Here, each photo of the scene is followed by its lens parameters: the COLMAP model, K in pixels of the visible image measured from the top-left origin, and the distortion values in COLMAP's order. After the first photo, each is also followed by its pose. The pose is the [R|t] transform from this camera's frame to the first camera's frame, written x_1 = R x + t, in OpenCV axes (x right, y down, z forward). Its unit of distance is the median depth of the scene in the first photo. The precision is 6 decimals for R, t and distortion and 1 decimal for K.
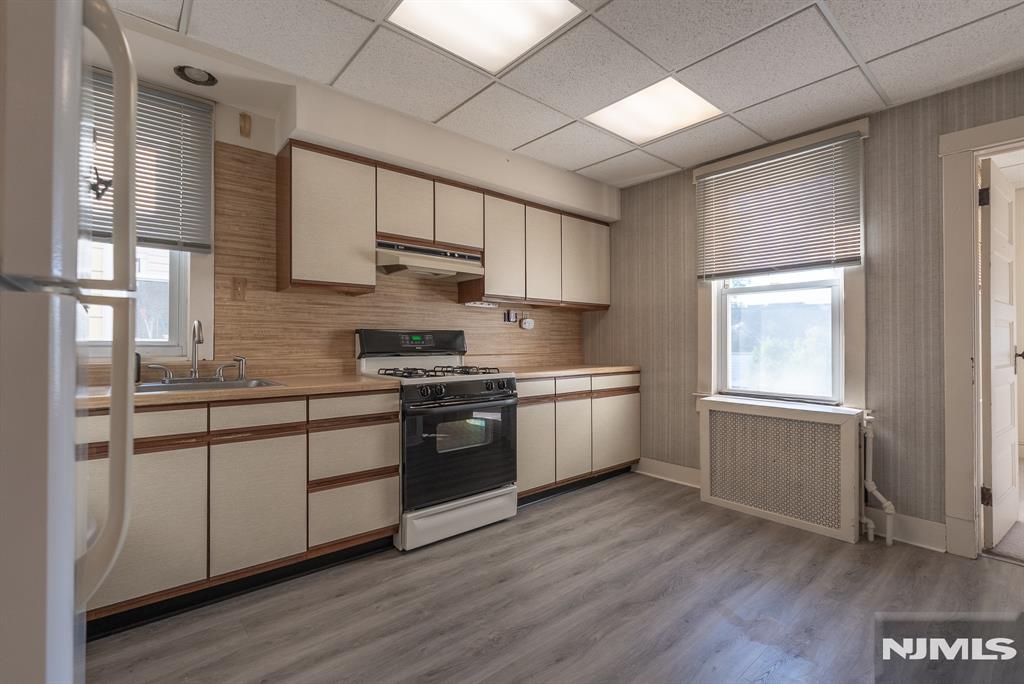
lens RADIAL K [[468.3, 0, 509.6], [0, 468.3, 342.8], [0, 0, 1]] dist [-0.000872, 0.000192]
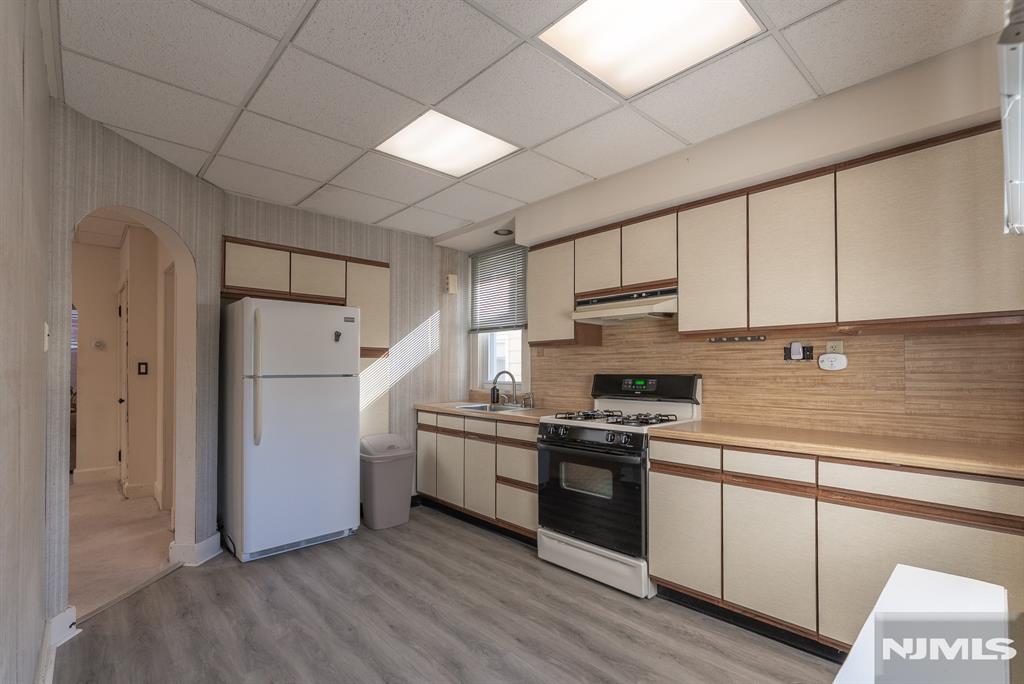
lens RADIAL K [[468.3, 0, 505.7], [0, 468.3, 366.9], [0, 0, 1]] dist [-0.000872, 0.000192]
pose [[0.033329, -0.008433, -0.999409, 0.878567], [-0.002233, 0.999961, -0.008512, -0.038401], [0.999442, 0.002516, 0.033309, 0.760550]]
